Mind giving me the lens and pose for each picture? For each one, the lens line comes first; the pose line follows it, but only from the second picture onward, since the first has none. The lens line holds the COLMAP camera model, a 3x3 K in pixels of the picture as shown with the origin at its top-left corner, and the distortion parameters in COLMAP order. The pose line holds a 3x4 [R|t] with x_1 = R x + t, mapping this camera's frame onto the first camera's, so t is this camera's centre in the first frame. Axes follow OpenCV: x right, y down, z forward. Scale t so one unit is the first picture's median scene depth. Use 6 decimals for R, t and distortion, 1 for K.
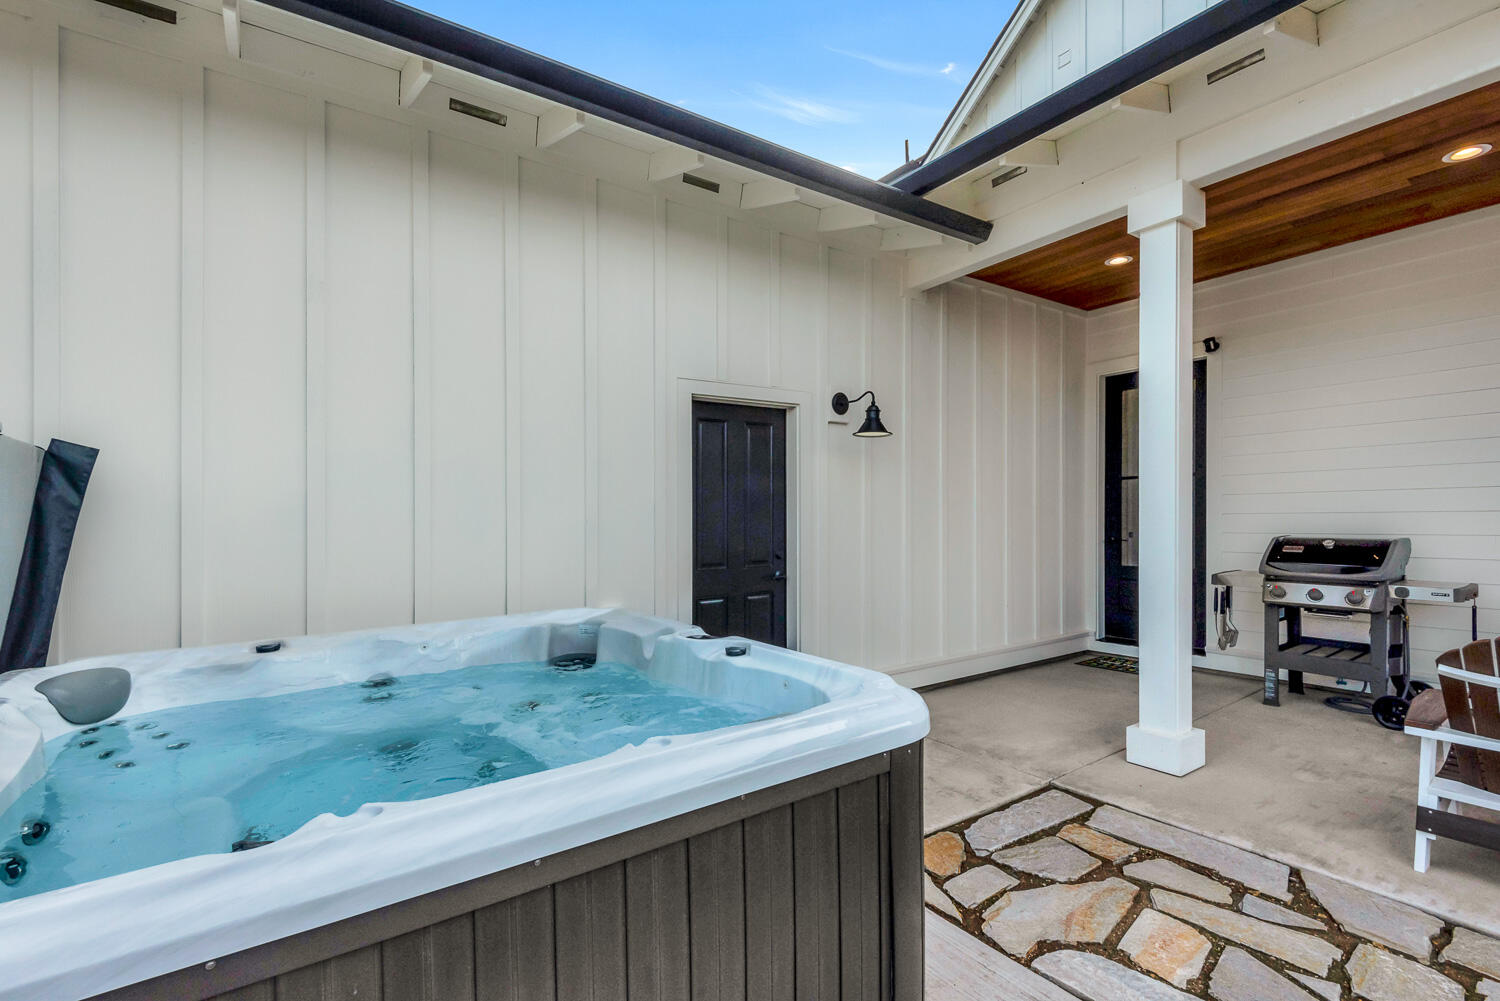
lens RADIAL K [[680.7, 0, 749.1], [0, 680.7, 523.2], [0, 0, 1]] dist [0.014659, -0.013808]
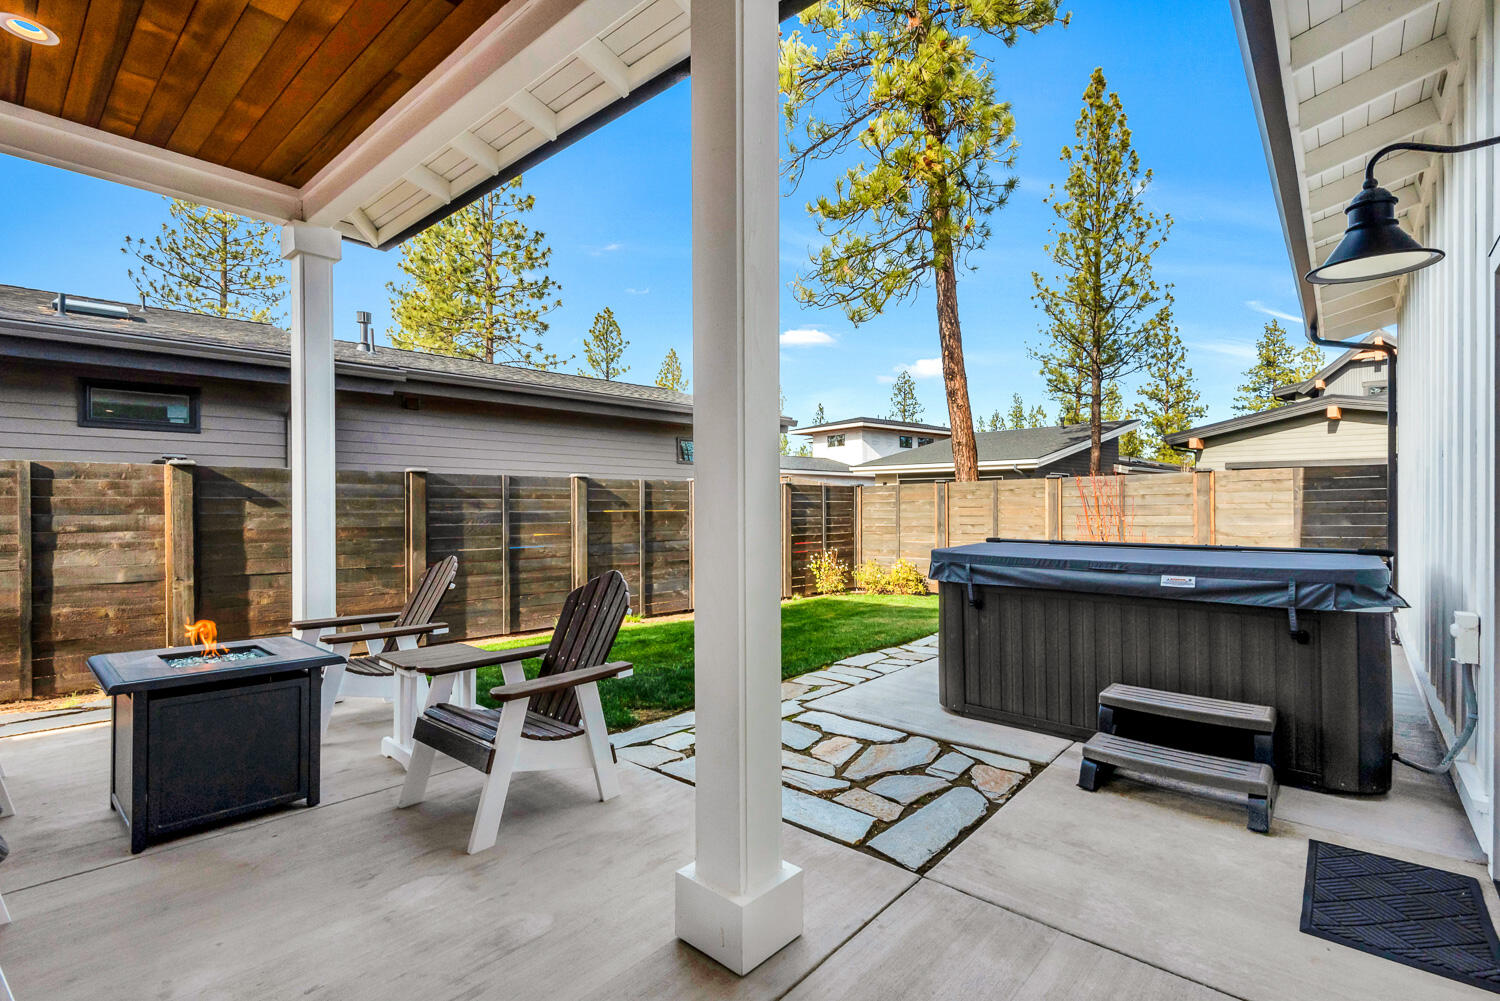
lens RADIAL K [[704.7, 0, 723.5], [0, 704.7, 505.8], [0, 0, 1]] dist [0.001704, 0.000128]
pose [[-0.974412, 0.008890, -0.224591, 0.711394], [0.005239, 0.999844, 0.016847, -0.004506], [0.224706, 0.015239, -0.974307, 1.473488]]
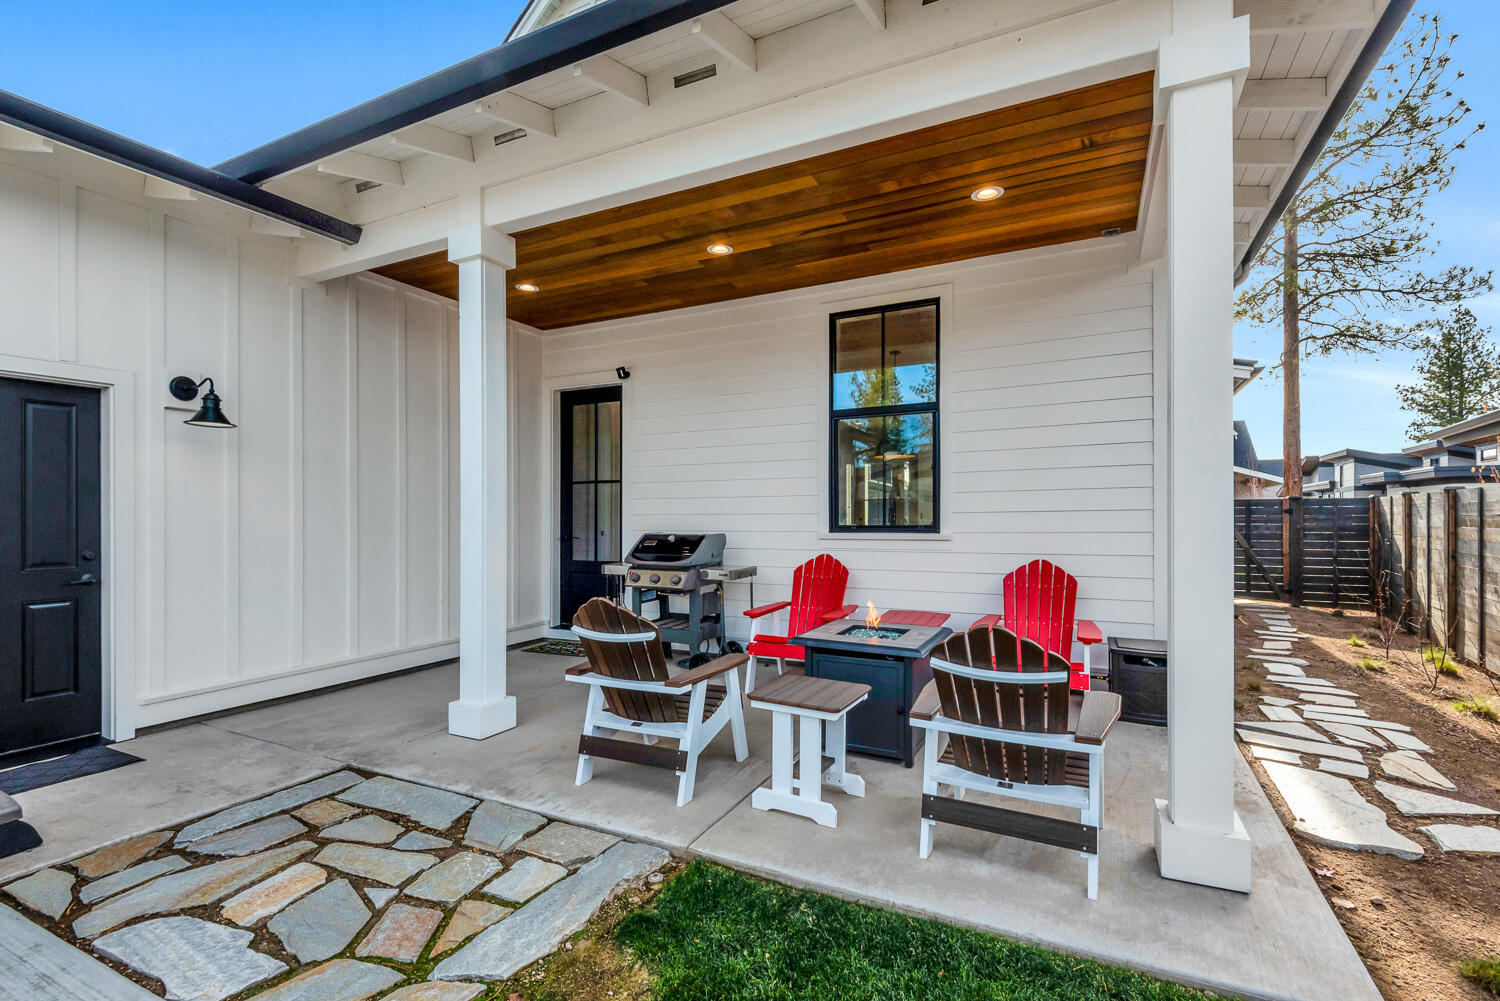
lens RADIAL K [[680.7, 0, 749.1], [0, 680.7, 523.2], [0, 0, 1]] dist [0.014659, -0.013808]
pose [[0.872286, 0.004066, 0.488979, 0.416198], [-0.002263, 0.999988, -0.004279, 0.008506], [-0.488991, 0.002626, 0.872285, -0.204005]]
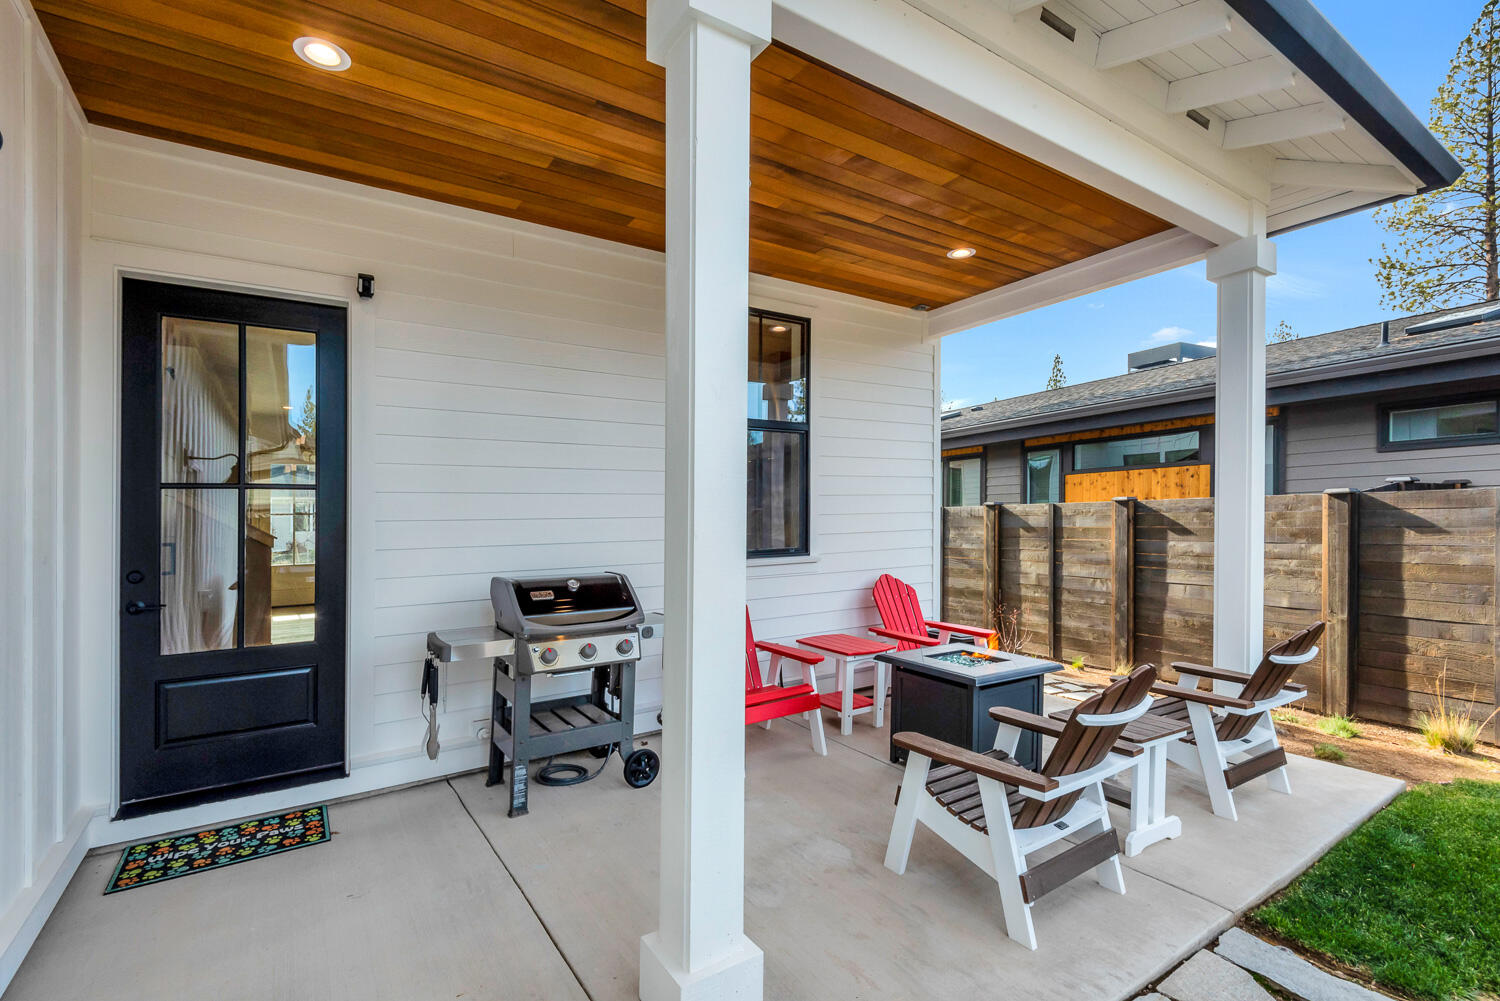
lens RADIAL K [[680.7, 0, 749.1], [0, 680.7, 523.2], [0, 0, 1]] dist [0.014659, -0.013808]
pose [[0.004132, 0.006620, 0.999970, 0.054862], [0.026939, 0.999614, -0.006729, -0.036182], [-0.999629, 0.026966, 0.003952, 0.922940]]
